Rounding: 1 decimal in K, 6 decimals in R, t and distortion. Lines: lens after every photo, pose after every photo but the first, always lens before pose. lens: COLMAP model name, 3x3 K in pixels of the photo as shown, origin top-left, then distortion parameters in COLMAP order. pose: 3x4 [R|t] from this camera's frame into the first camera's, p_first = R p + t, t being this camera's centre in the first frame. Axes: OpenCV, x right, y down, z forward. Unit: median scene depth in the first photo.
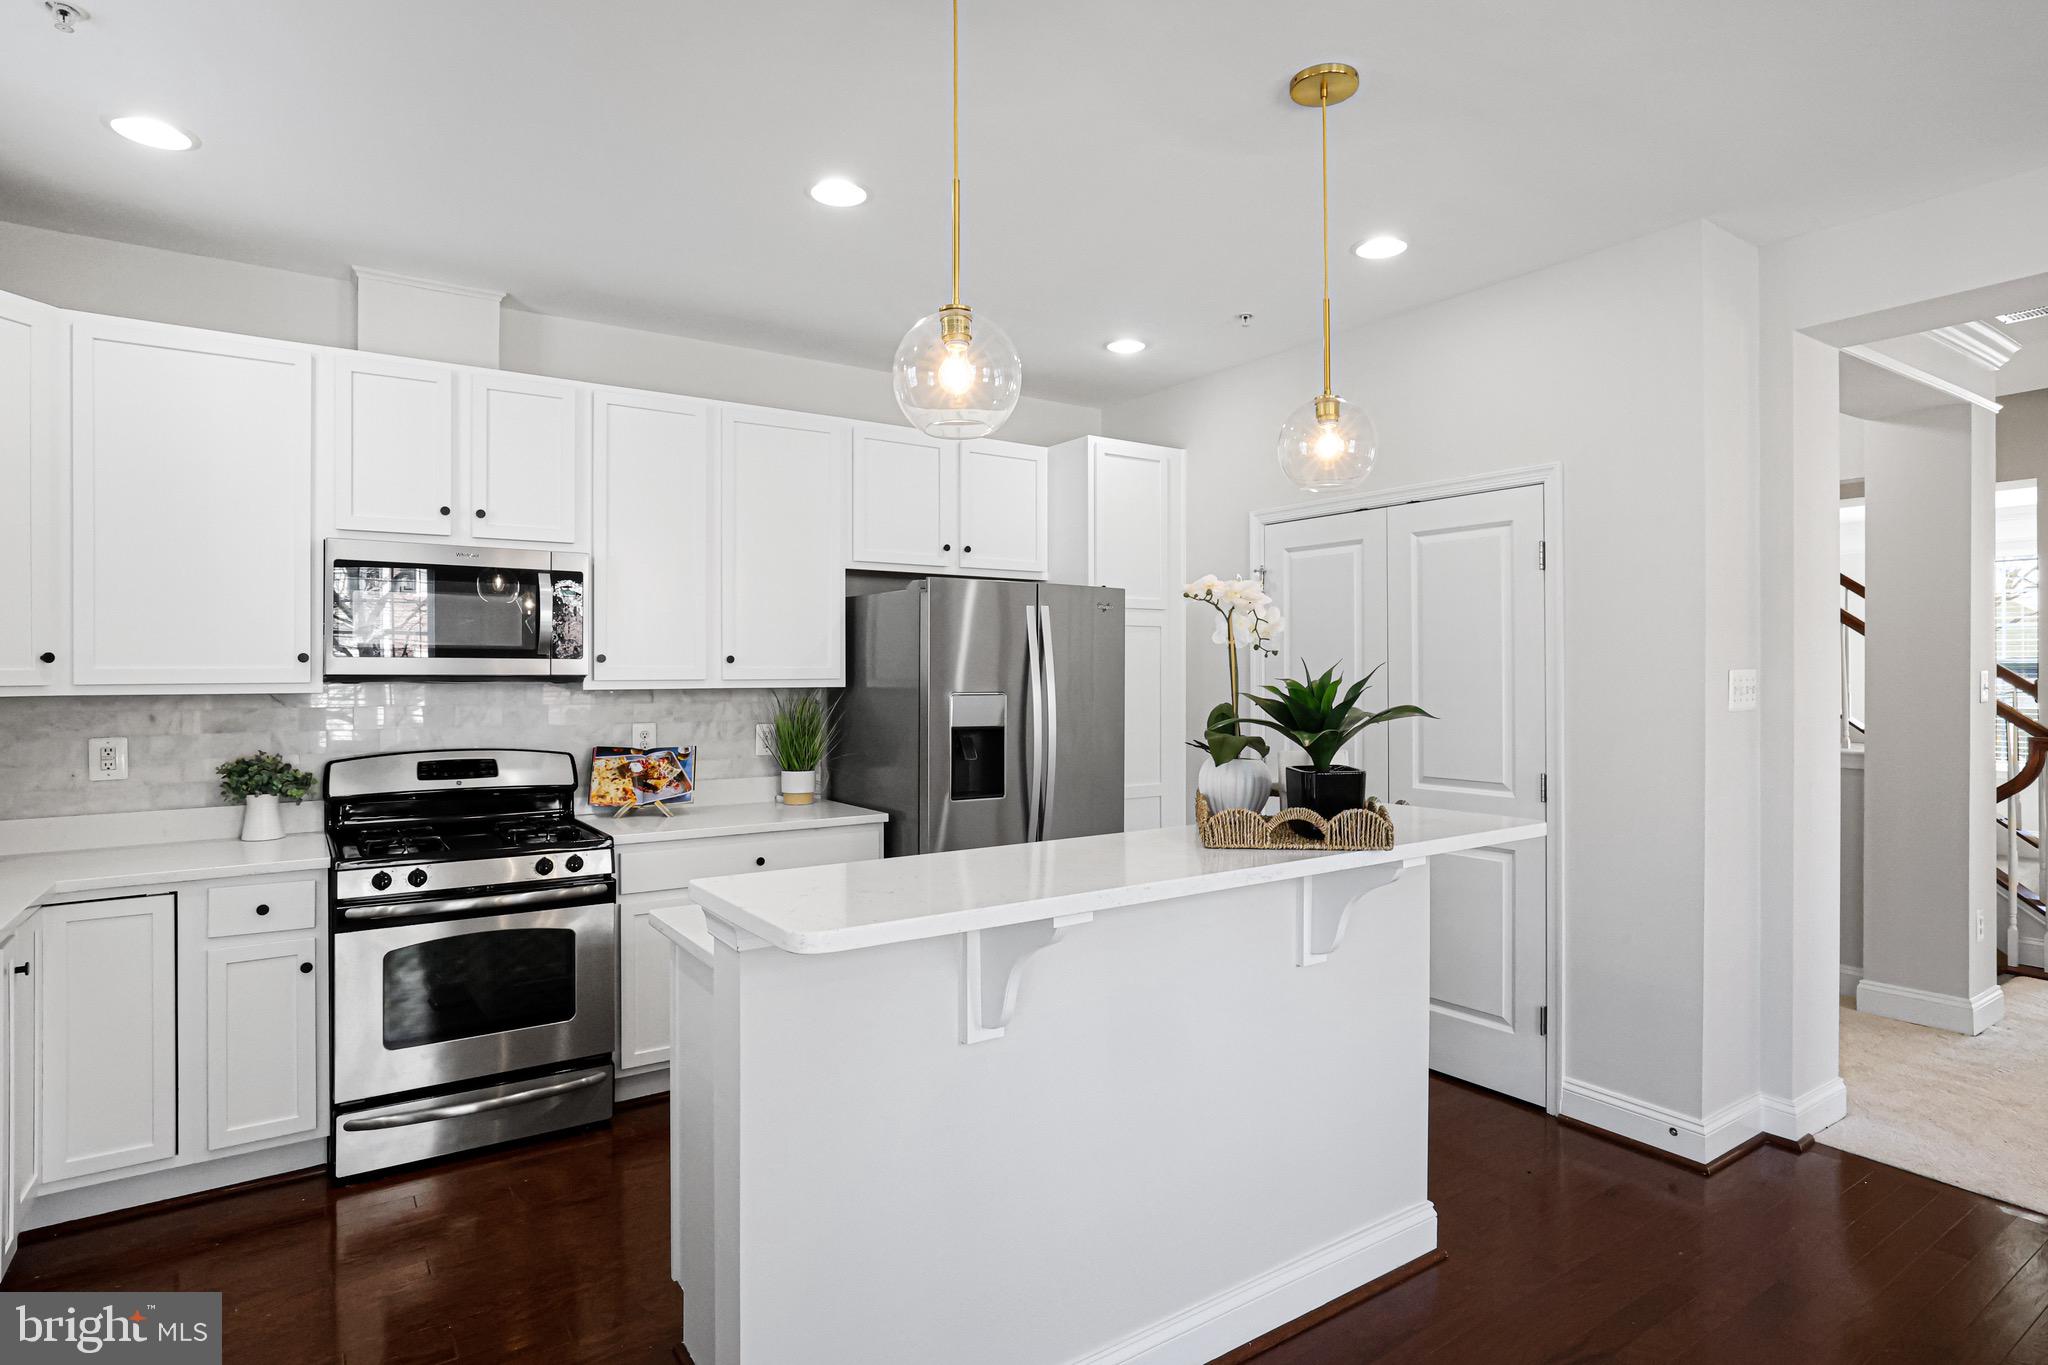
lens RADIAL K [[1071.4, 0, 1021.9], [0, 1071.4, 671.5], [0, 0, 1]] dist [-0.040398, 0.028233]
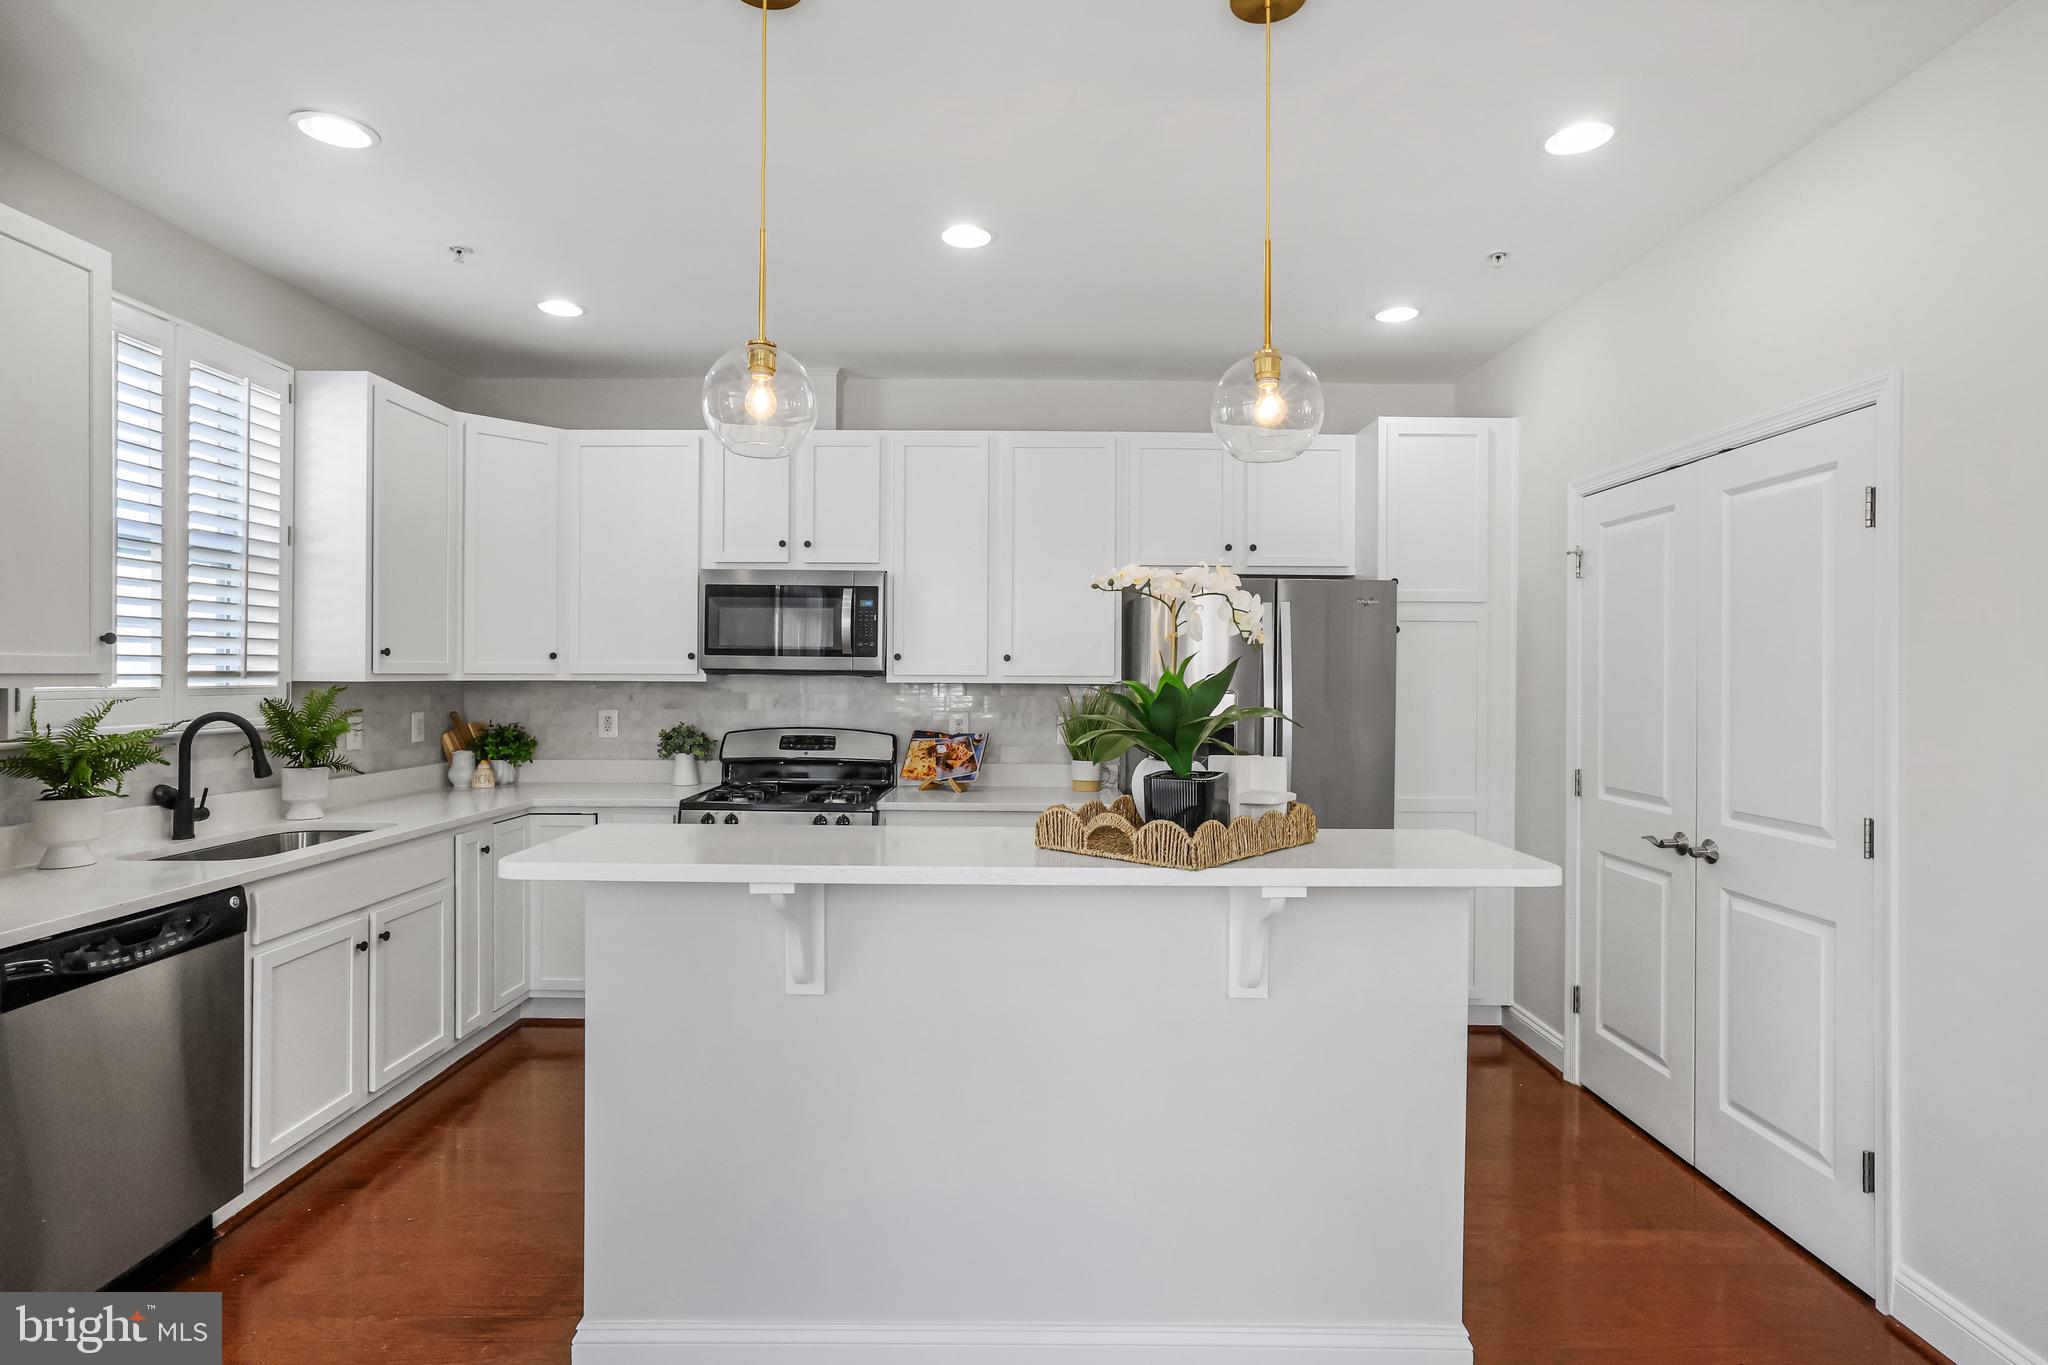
lens RADIAL K [[1016.0, 0, 1029.1], [0, 1016.0, 676.6], [0, 0, 1]] dist [-0.036336, 0.025961]
pose [[0.825308, 0.009093, -0.564609, 0.393661], [-0.008009, 0.999958, 0.004397, 0.004012], [0.564626, 0.000893, 0.825347, 0.135886]]
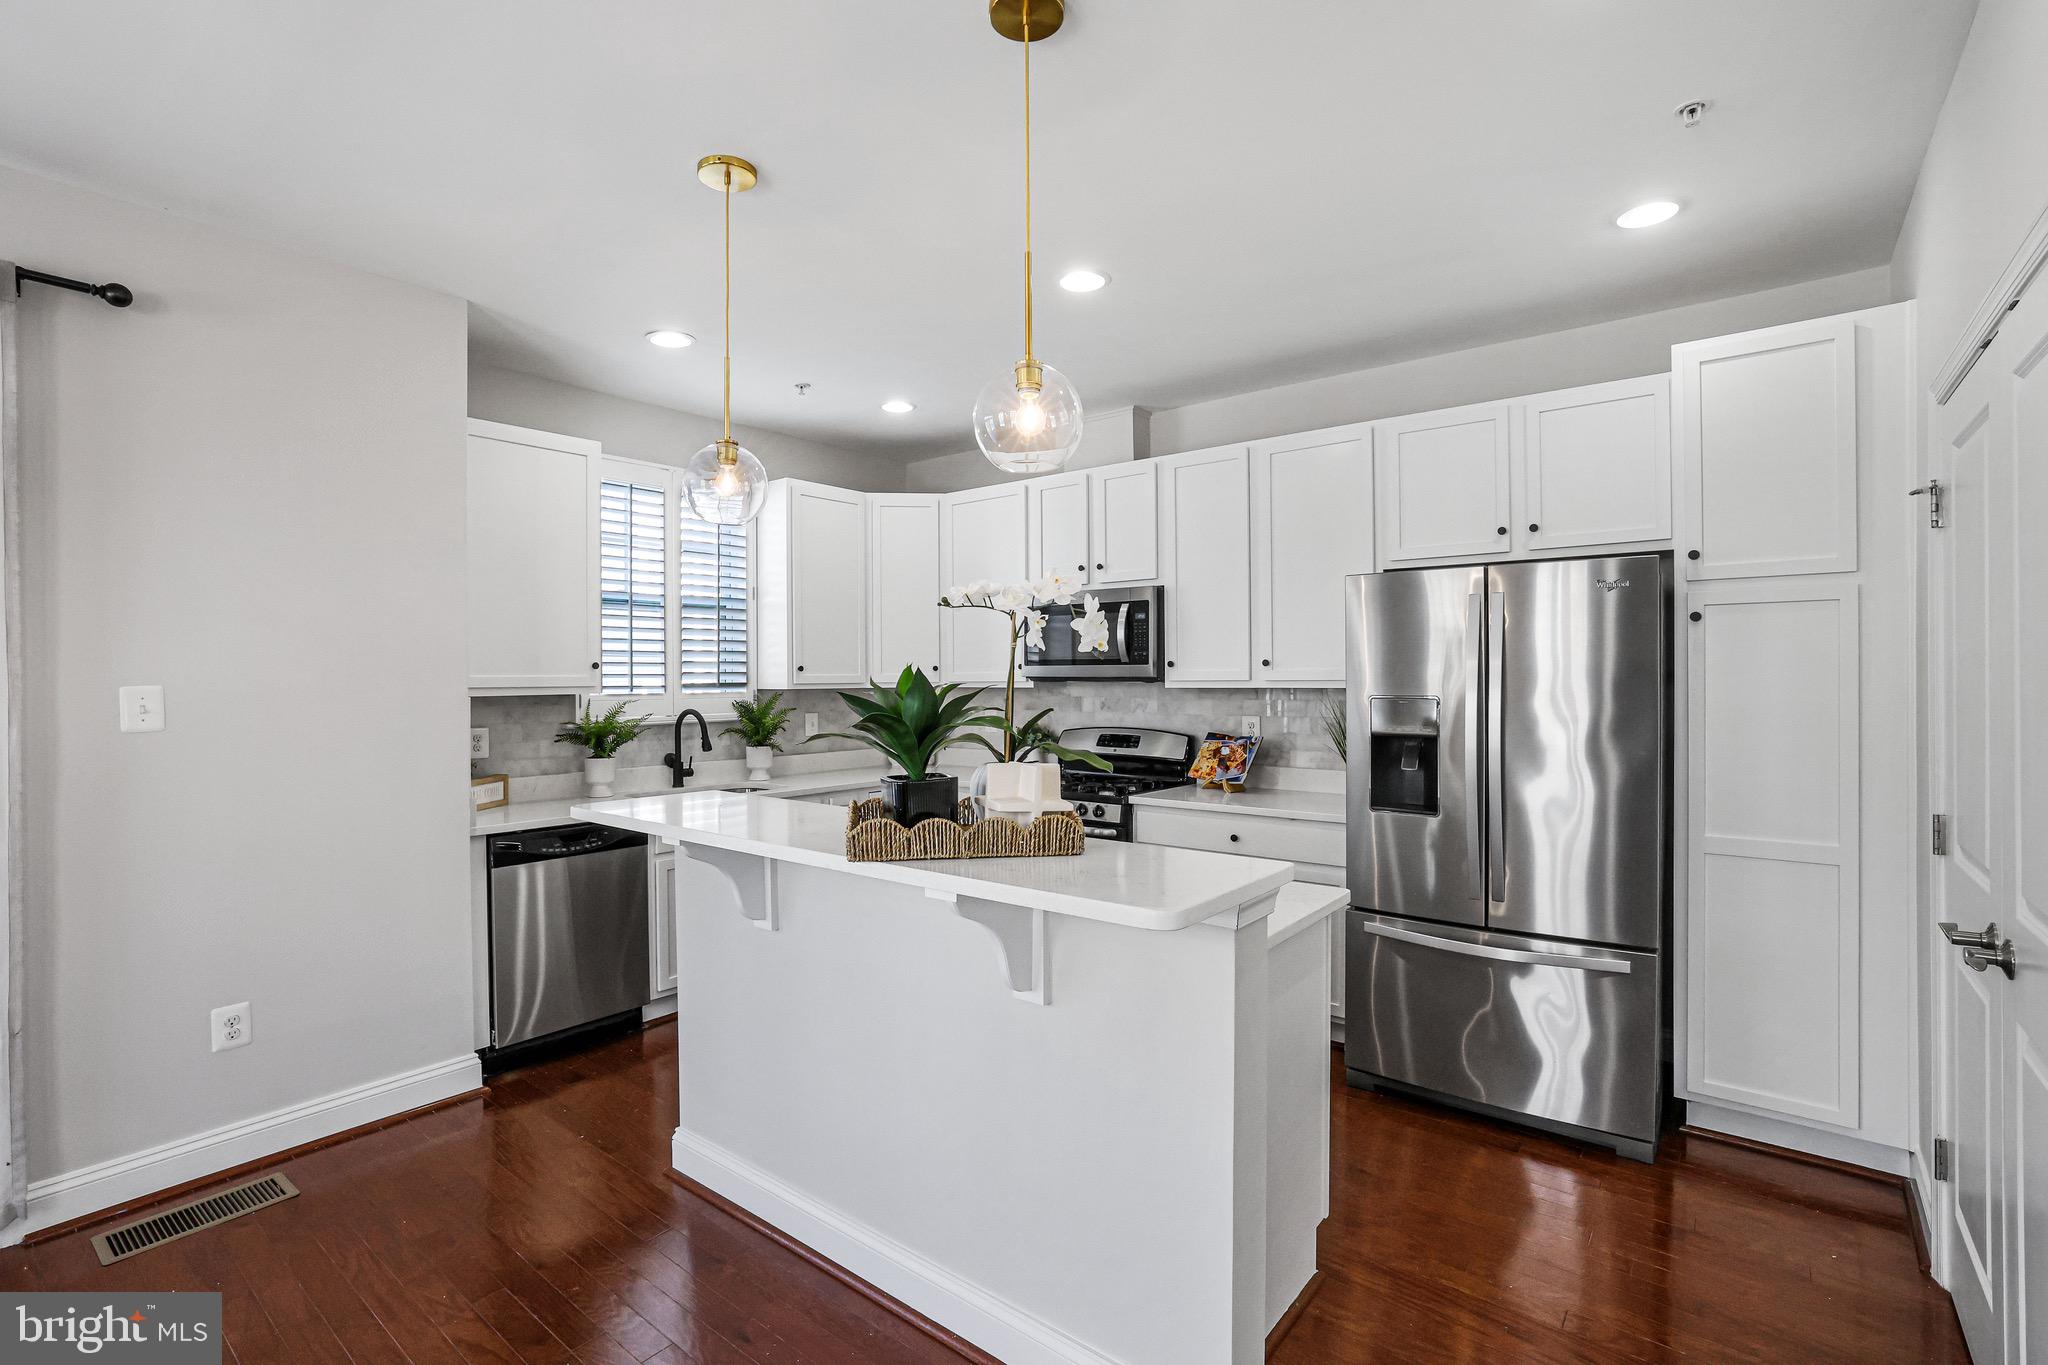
lens RADIAL K [[935.4, 0, 1024.0], [0, 935.4, 682.5], [0, 0, 1]] dist [-0.042242, 0.017414]
pose [[0.292867, 0.005464, -0.956138, 0.674984], [0.005746, 0.999956, 0.007474, 0.000886], [0.956136, -0.007683, 0.292822, 0.506901]]
